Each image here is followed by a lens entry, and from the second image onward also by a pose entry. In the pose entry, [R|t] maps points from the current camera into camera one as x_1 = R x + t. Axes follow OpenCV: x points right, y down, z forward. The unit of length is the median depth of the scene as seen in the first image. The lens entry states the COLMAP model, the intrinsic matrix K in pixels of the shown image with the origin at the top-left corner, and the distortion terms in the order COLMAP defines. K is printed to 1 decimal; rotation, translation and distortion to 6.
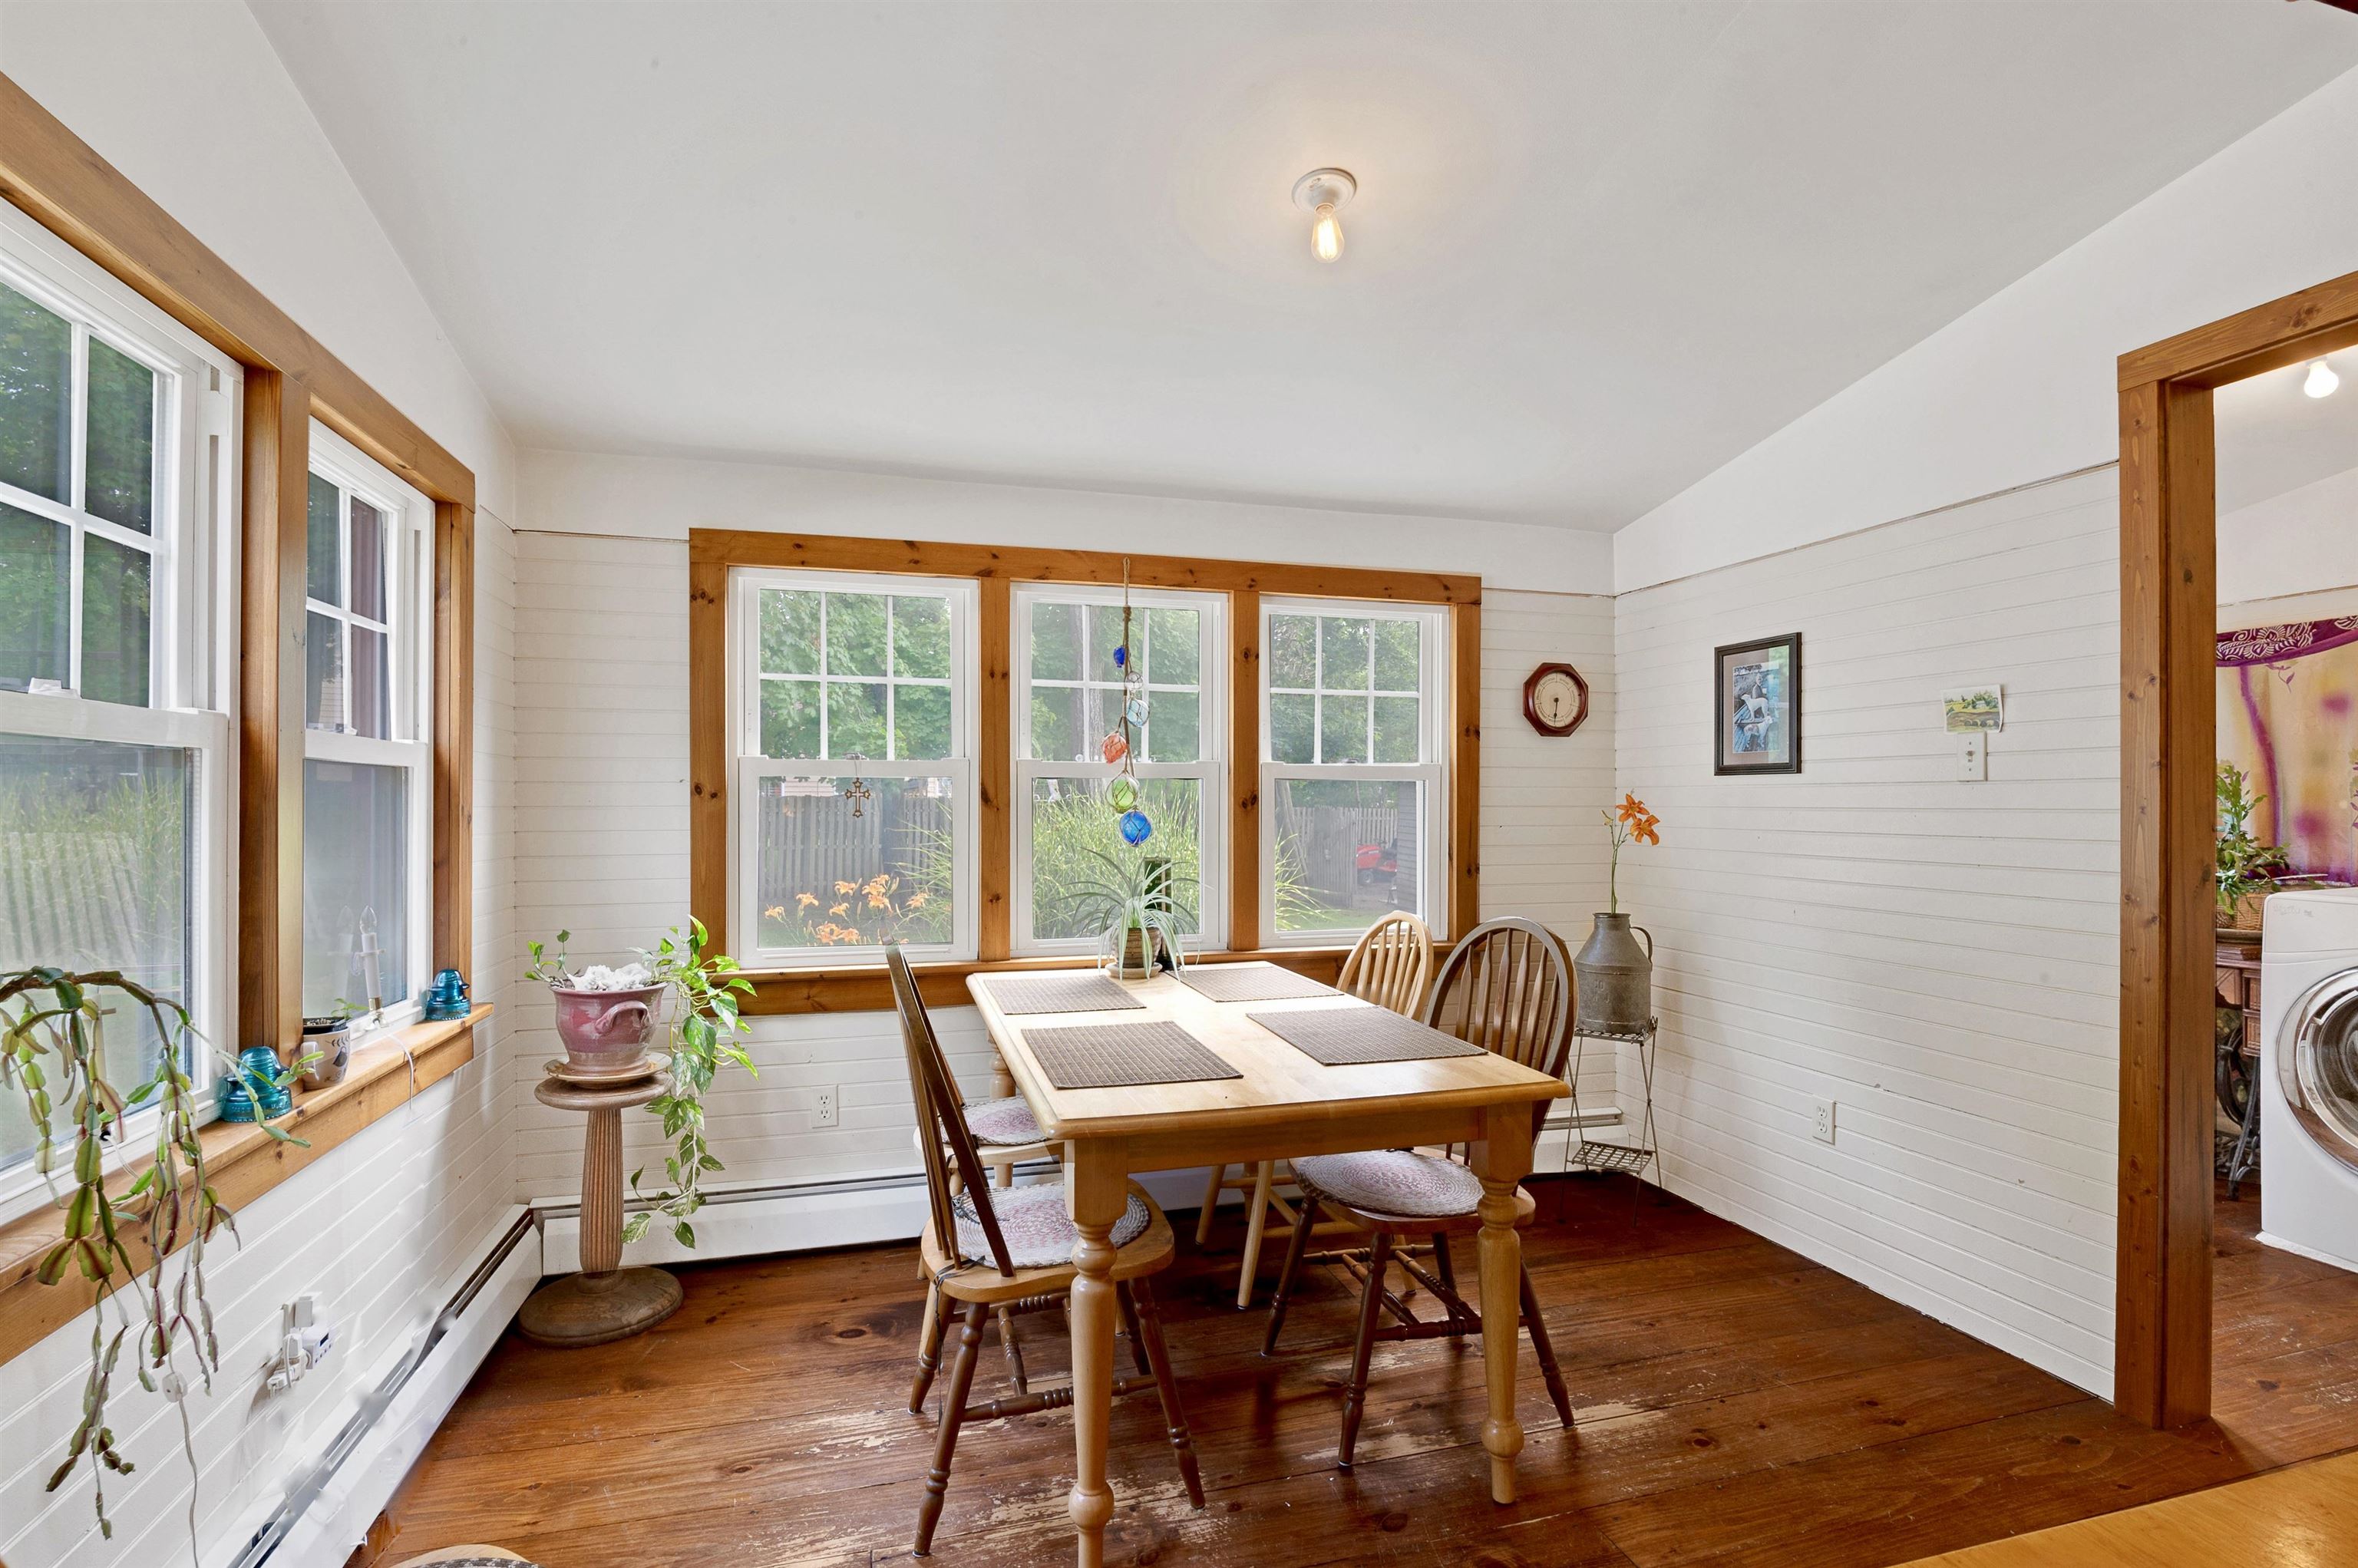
lens RADIAL K [[1108.7, 0, 1182.7], [0, 1108.7, 795.9], [0, 0, 1]] dist [-0.002527, -0.000490]
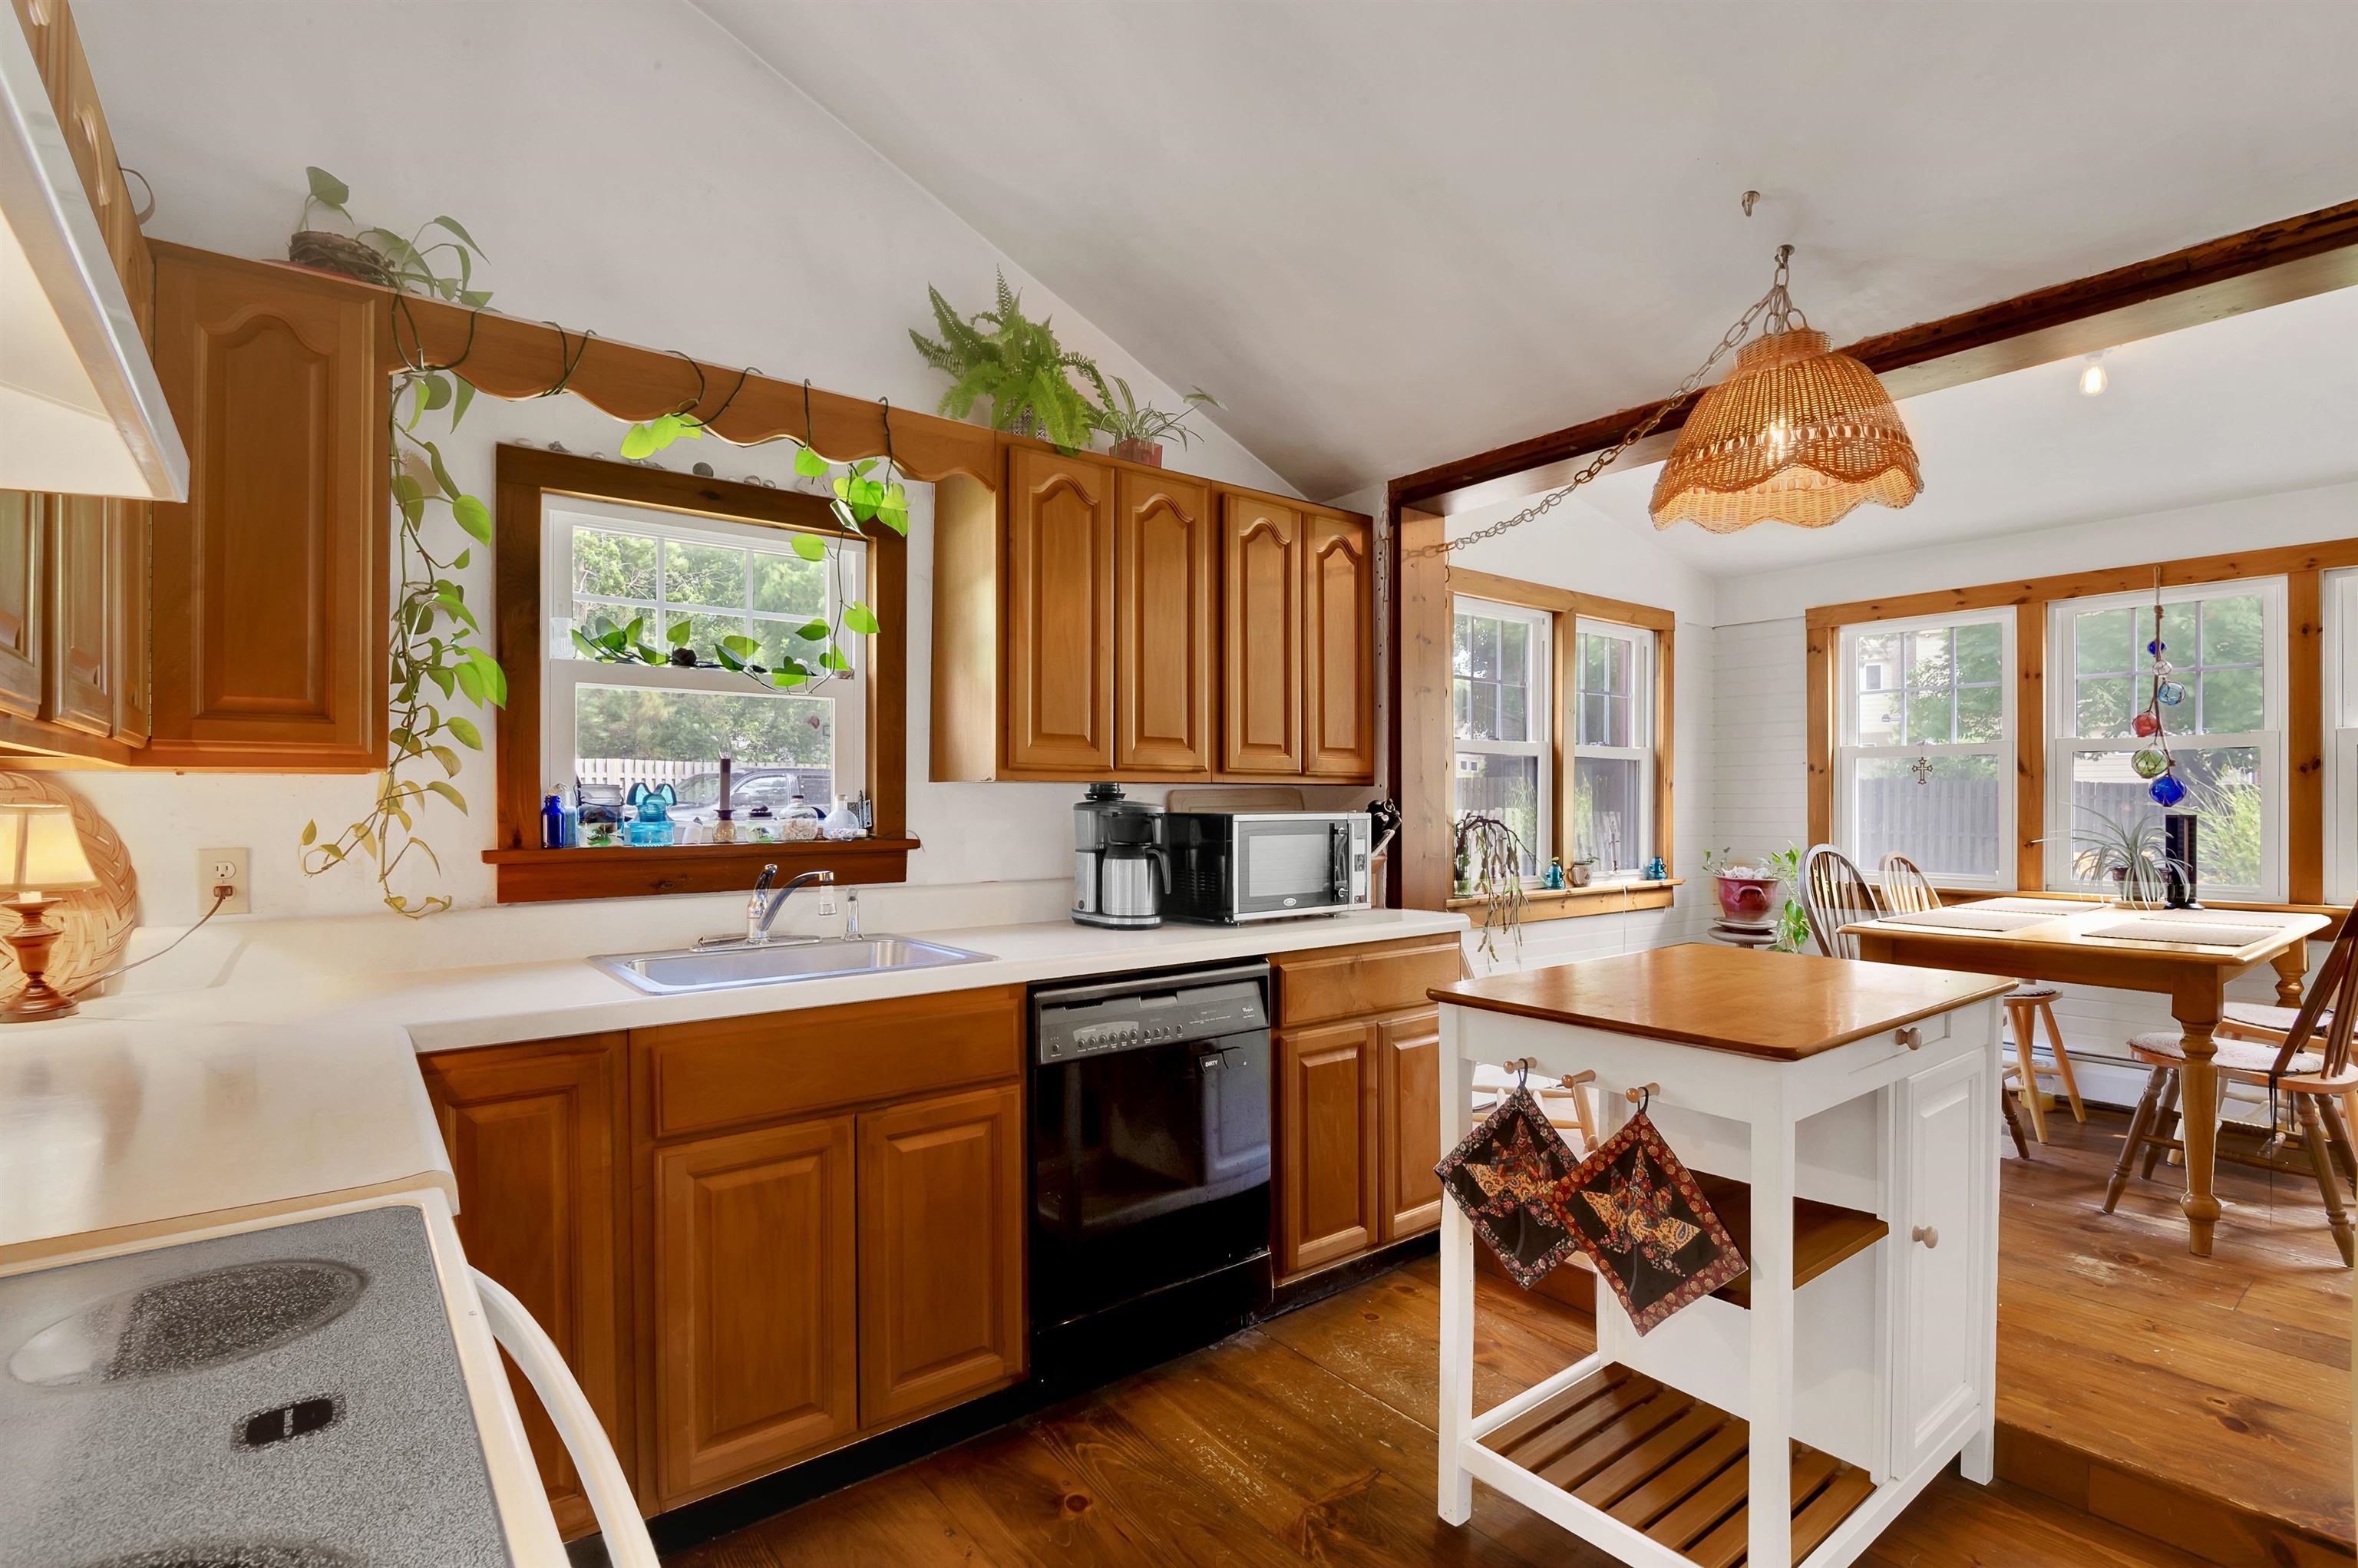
lens RADIAL K [[1108.7, 0, 1182.7], [0, 1108.7, 795.9], [0, 0, 1]] dist [-0.002527, -0.000490]
pose [[0.373987, -0.004062, -0.927425, 0.735276], [0.009234, 0.999957, -0.000656, 0.027977], [0.927388, -0.008319, 0.374008, -0.476123]]
